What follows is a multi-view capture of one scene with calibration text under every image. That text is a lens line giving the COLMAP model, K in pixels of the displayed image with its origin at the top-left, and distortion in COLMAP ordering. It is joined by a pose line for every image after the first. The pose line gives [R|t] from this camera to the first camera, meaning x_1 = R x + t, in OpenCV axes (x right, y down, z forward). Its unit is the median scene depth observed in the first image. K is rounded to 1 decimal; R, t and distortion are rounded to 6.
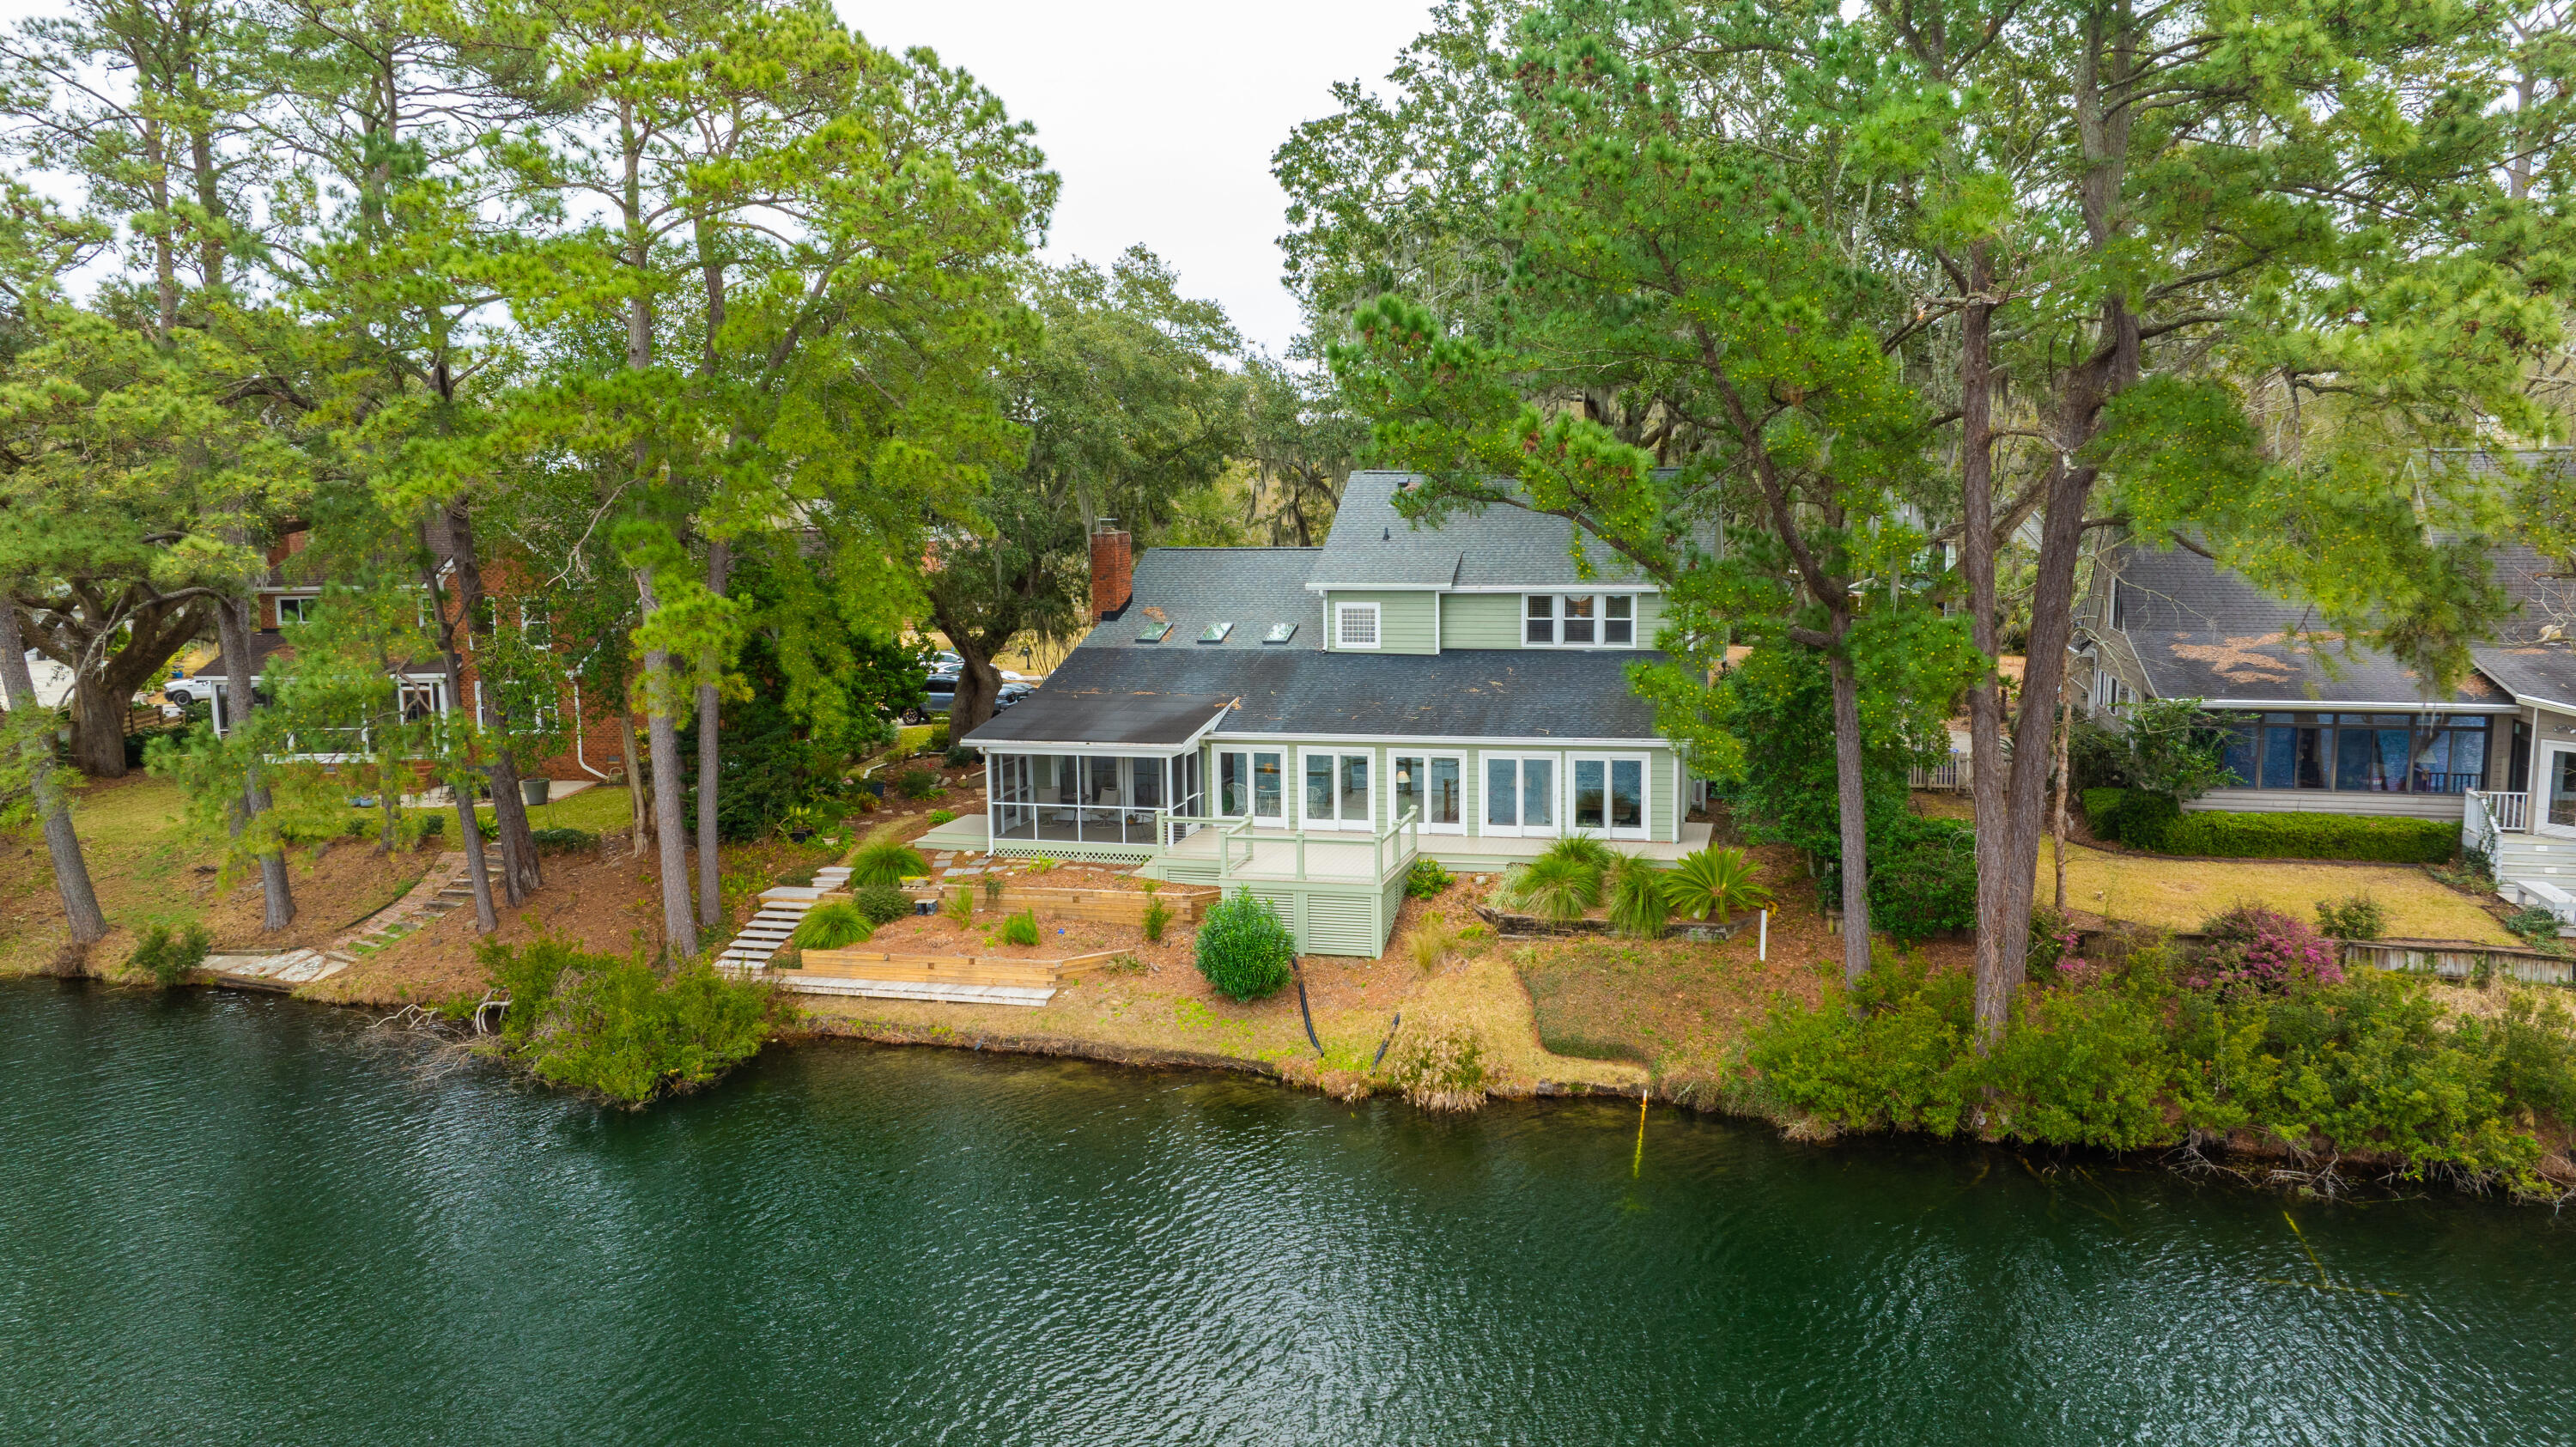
lens RADIAL K [[1808.0, 0, 1280.5], [0, 1808.0, 727.4], [0, 0, 1]] dist [-0.032336, 0.026938]
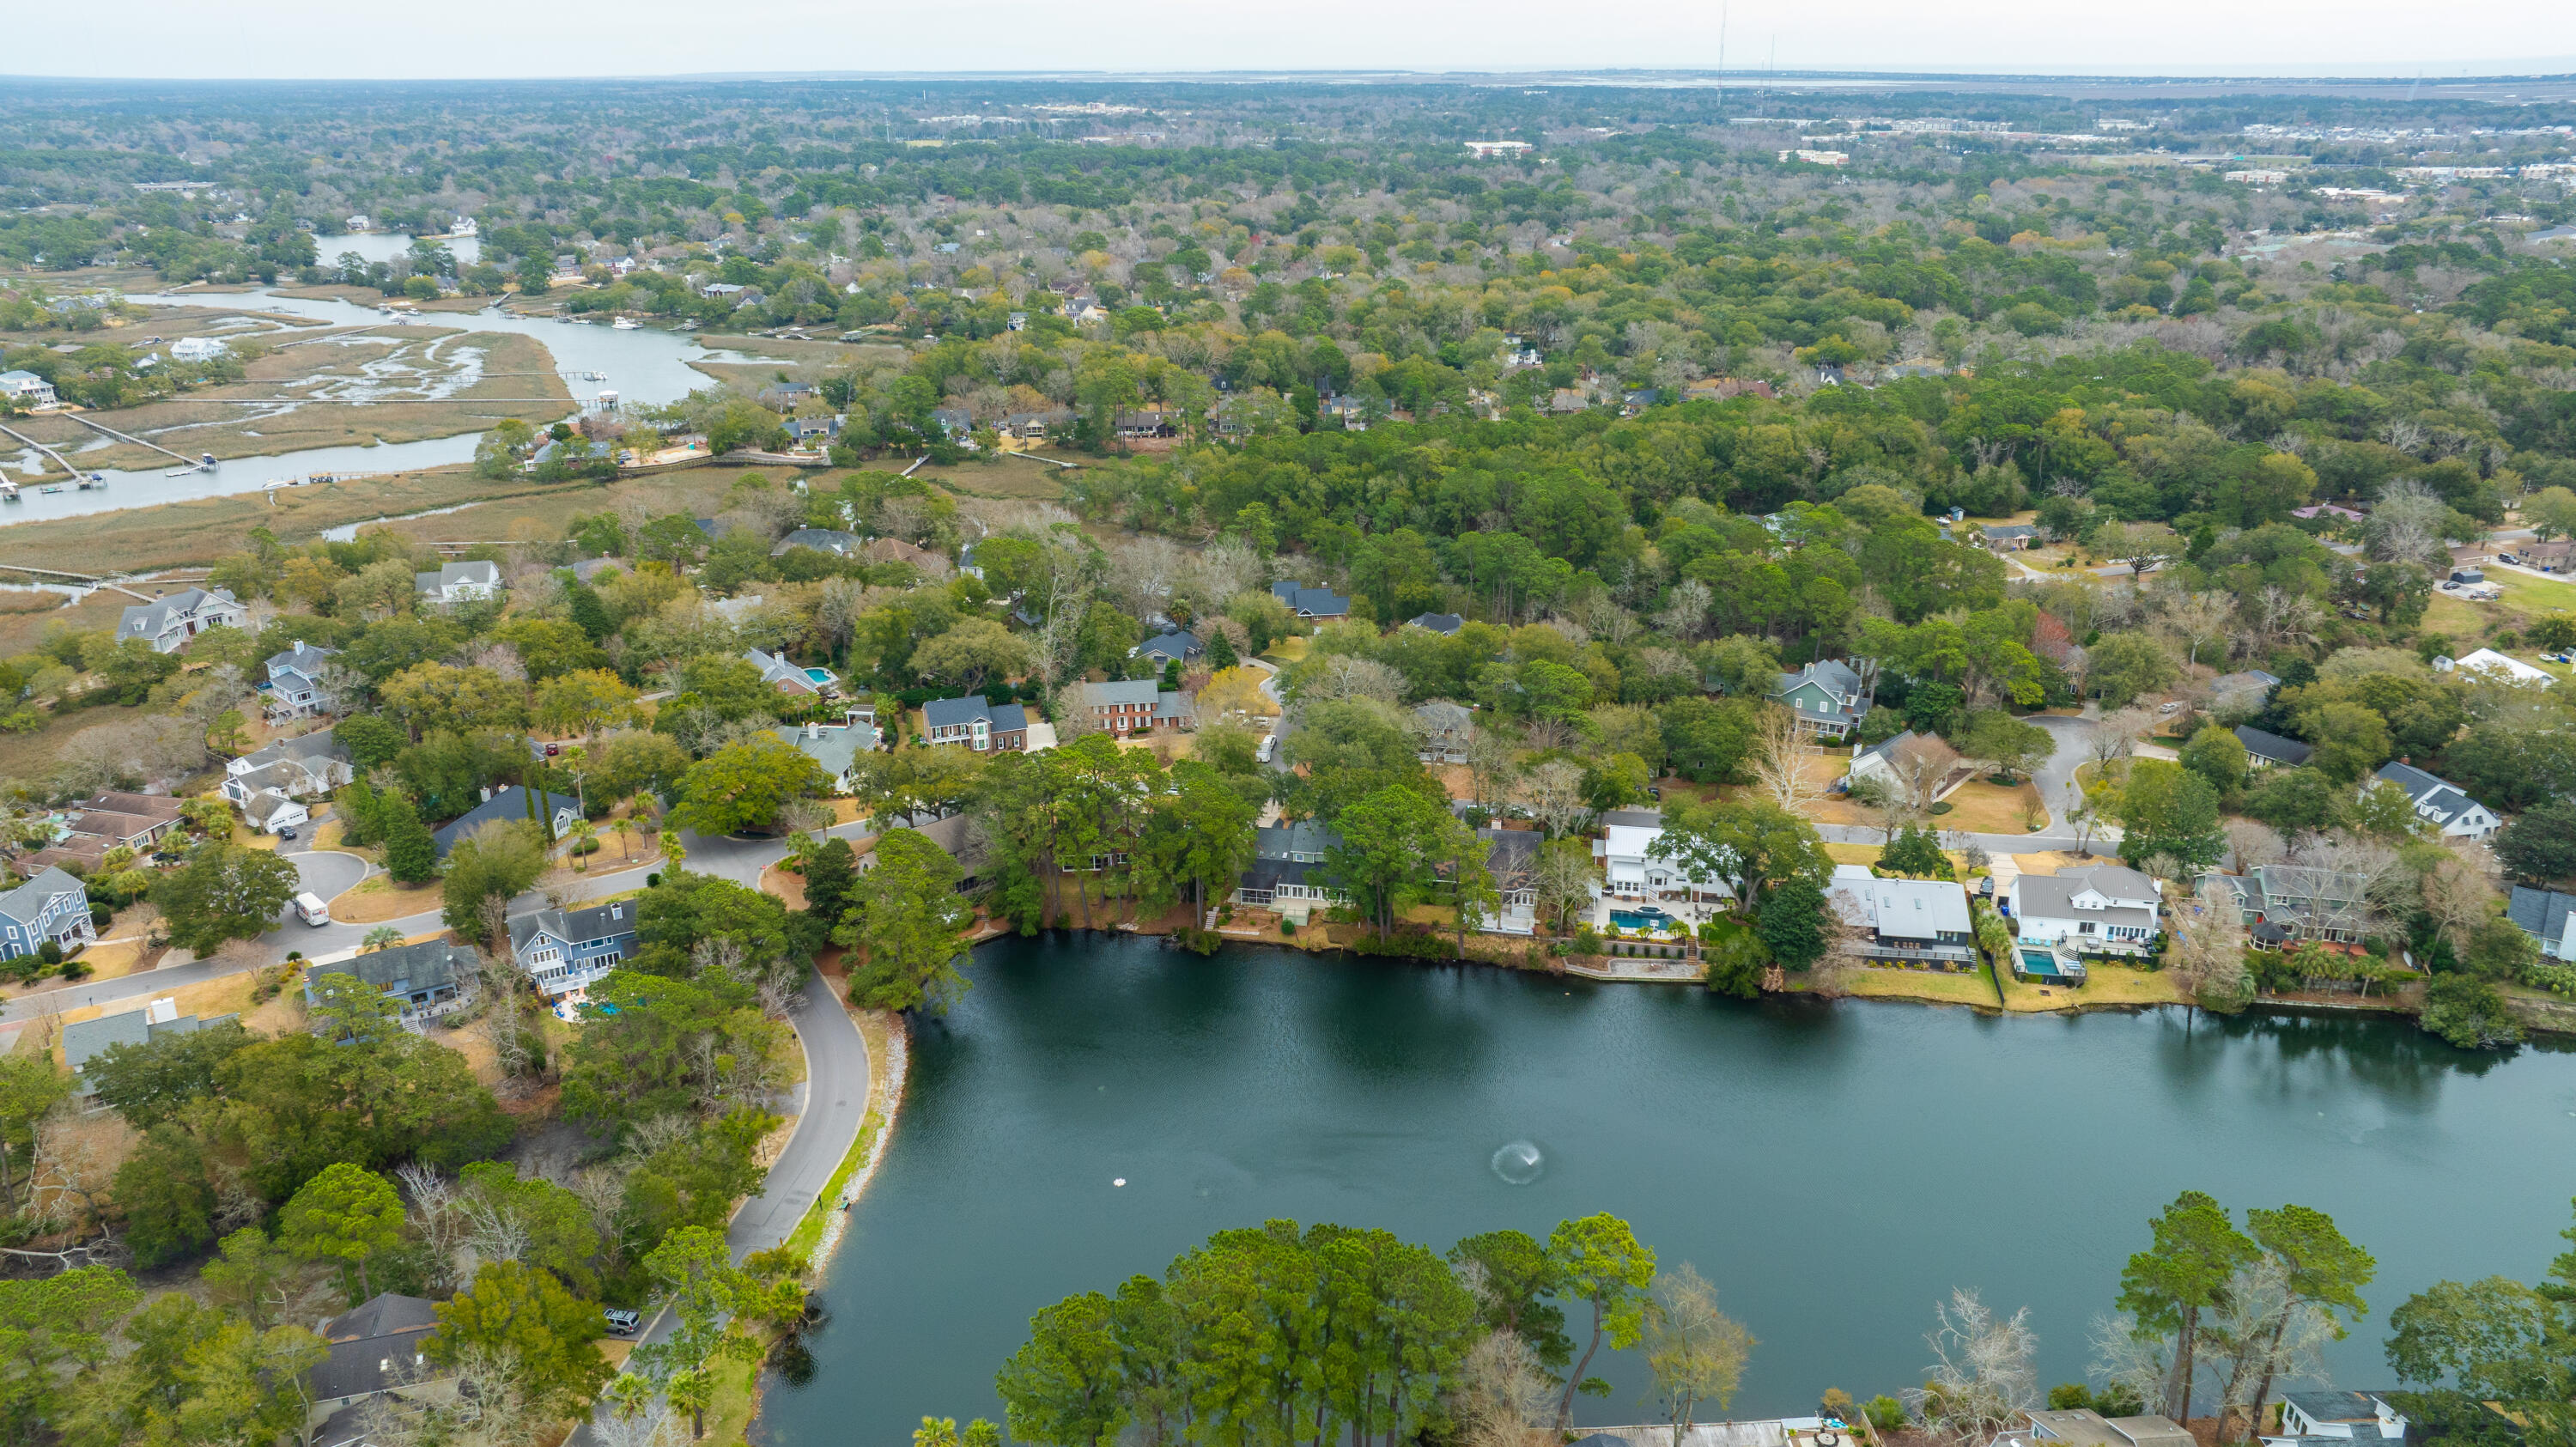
lens RADIAL K [[1808.0, 0, 1285.6], [0, 1808.0, 719.3], [0, 0, 1]] dist [-0.032336, 0.026938]
pose [[0.995935, -0.024999, 0.086542, -0.590784], [0.005468, 0.975724, 0.218934, -2.117888], [-0.089914, -0.217571, 0.971894, -5.432149]]
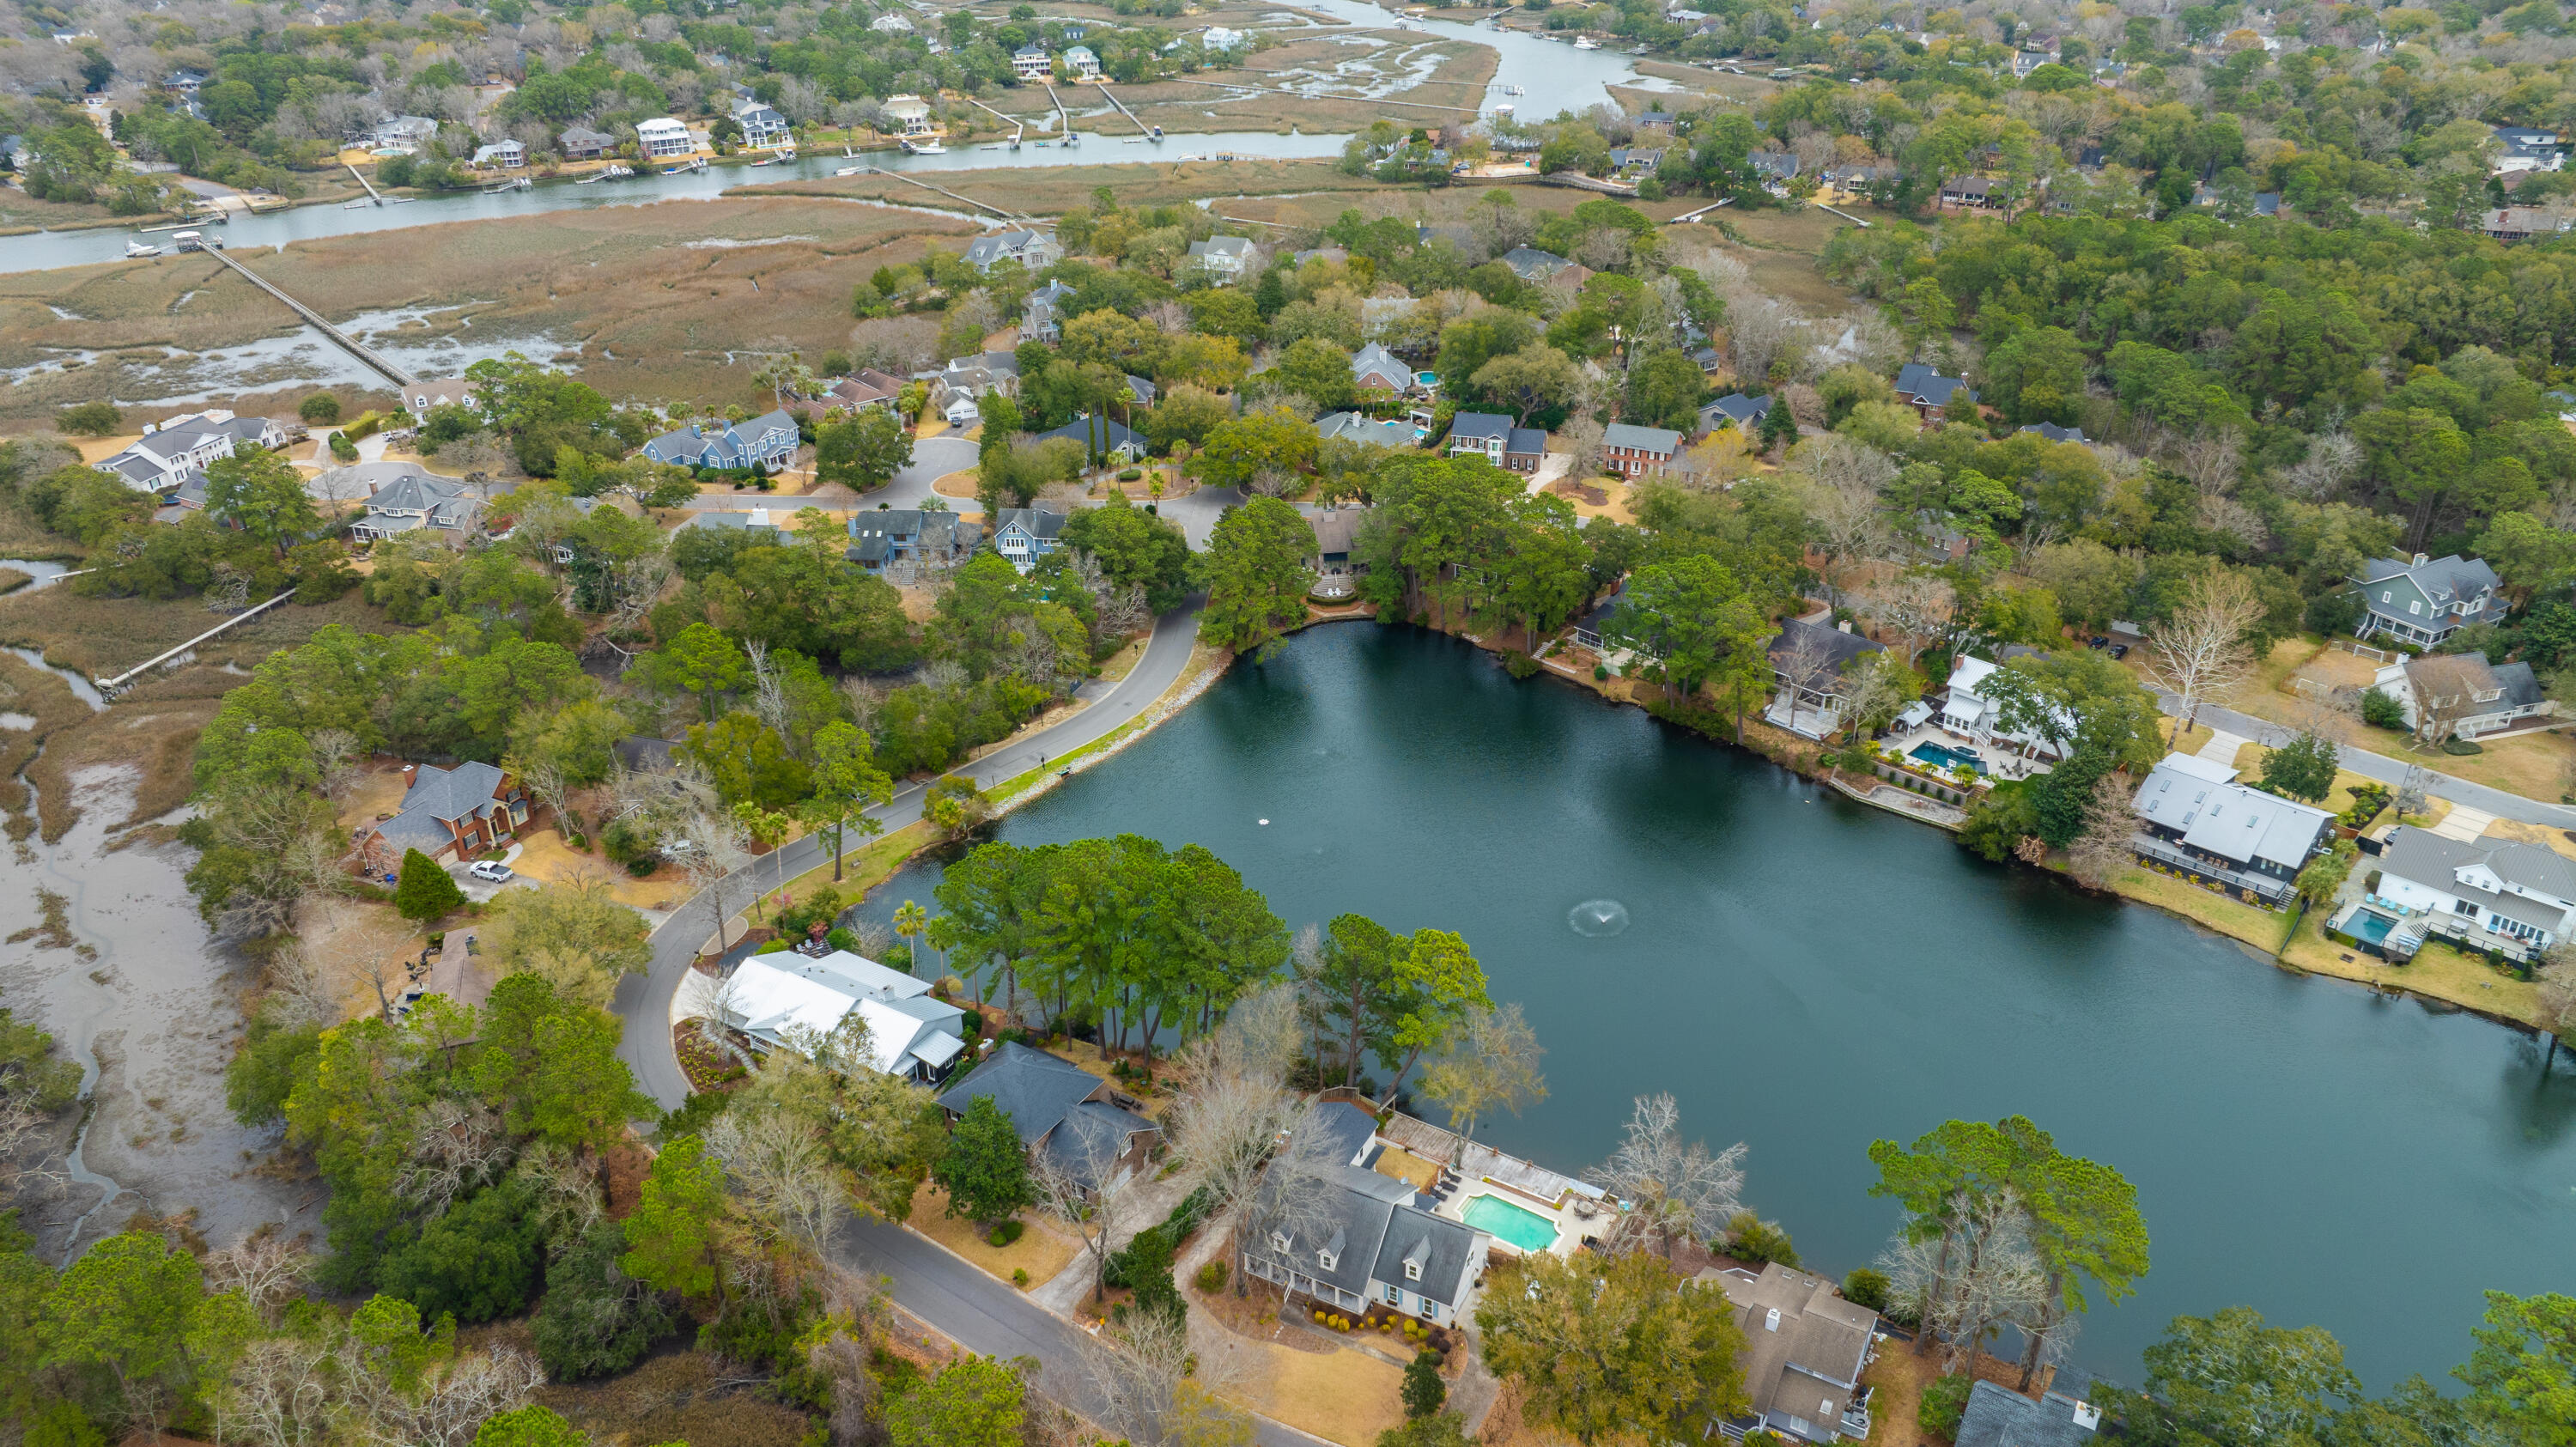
lens RADIAL K [[1808.0, 0, 1288.0], [0, 1808.0, 725.7], [0, 0, 1]] dist [-0.032336, 0.026938]
pose [[0.873553, 0.227832, -0.430113, 1.961889], [-0.061792, 0.928442, 0.366301, -2.159653], [0.482791, -0.293406, 0.825122, -5.404909]]
